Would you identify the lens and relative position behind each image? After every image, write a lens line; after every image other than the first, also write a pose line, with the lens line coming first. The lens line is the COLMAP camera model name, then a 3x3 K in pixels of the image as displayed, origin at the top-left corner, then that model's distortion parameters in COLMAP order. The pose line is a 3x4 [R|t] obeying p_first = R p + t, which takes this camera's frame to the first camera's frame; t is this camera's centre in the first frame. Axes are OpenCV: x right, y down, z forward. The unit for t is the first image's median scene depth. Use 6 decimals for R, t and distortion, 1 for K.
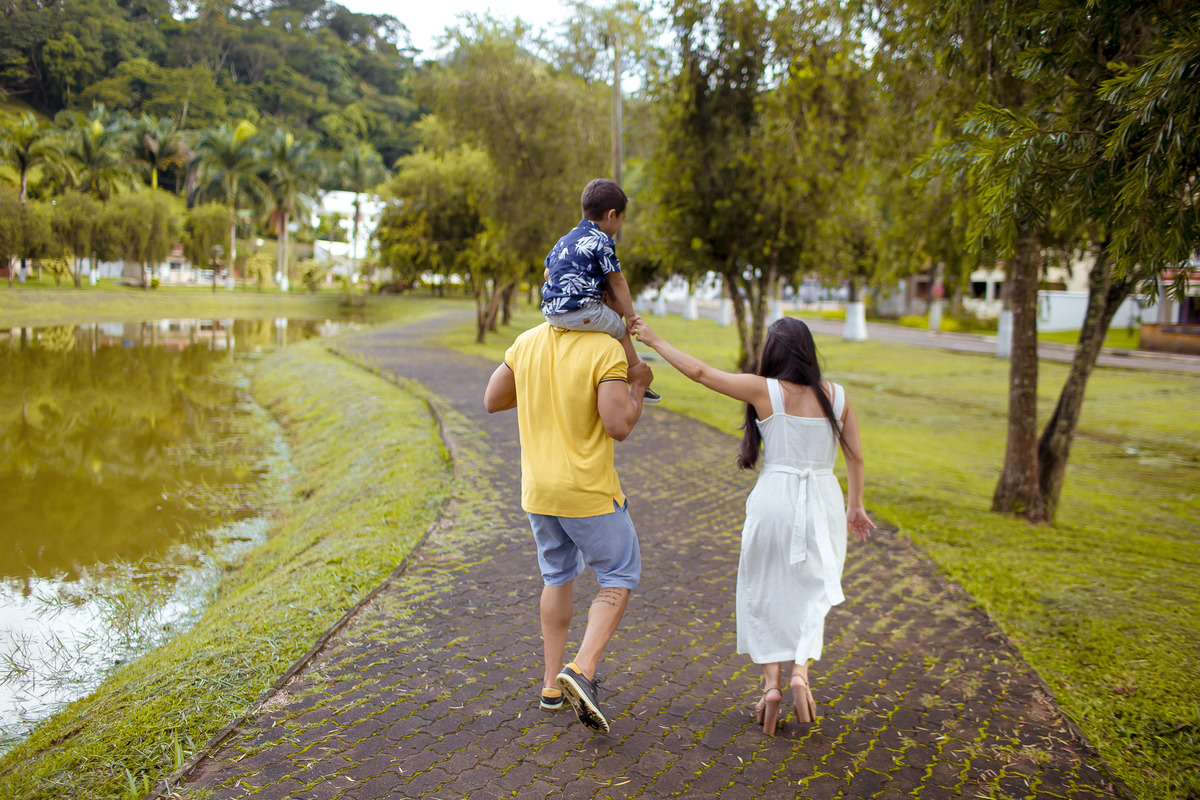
lens RADIAL K [[1230.8, 0, 600.2], [0, 1230.8, 399.8], [0, 0, 1]] dist [-0.002904, 0.000000]
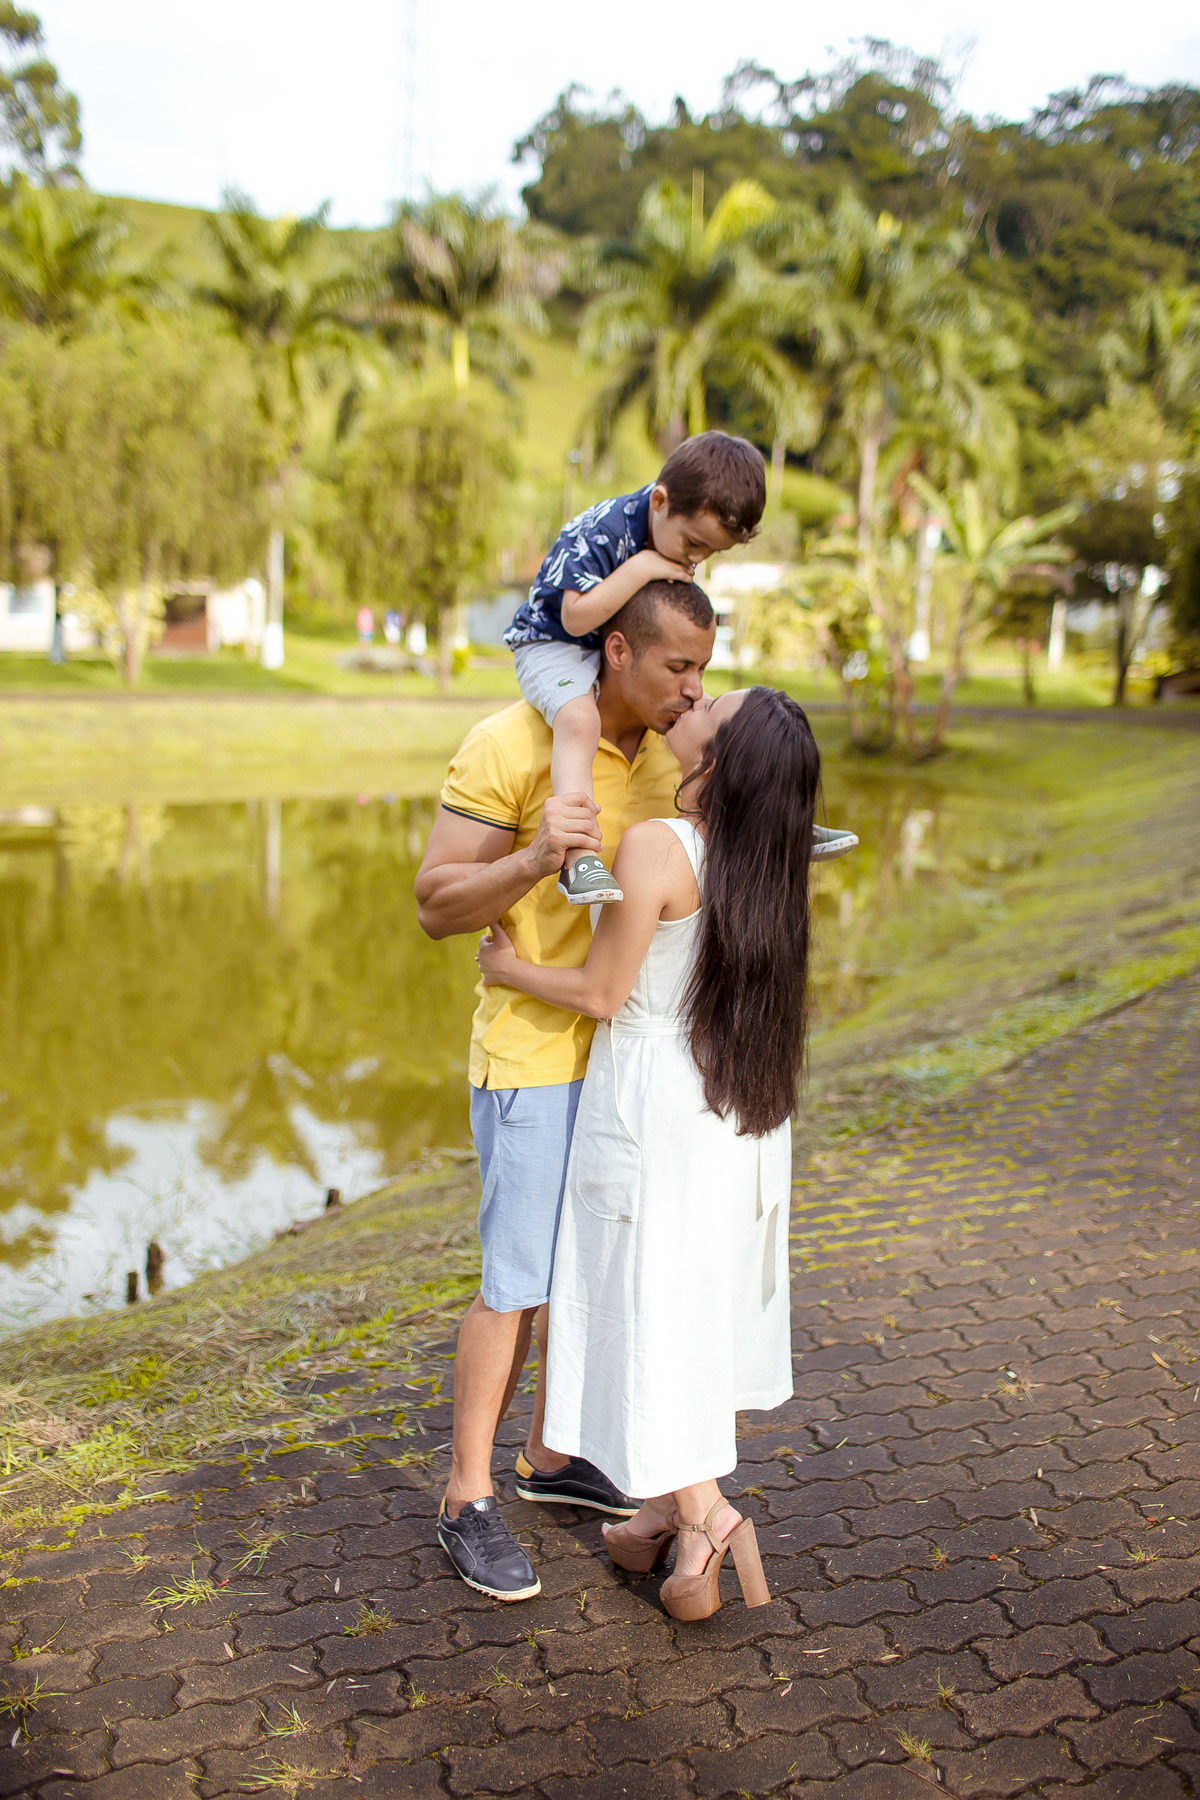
lens RADIAL K [[1846.3, 0, 601.3], [0, 1846.3, 902.2], [0, 0, 1]] dist [-0.002904, 0.000000]
pose [[0.851643, 0.072818, -0.519040, -0.022275], [-0.053725, 0.997214, 0.051750, -0.025628], [0.521362, -0.016187, 0.853182, 0.265222]]
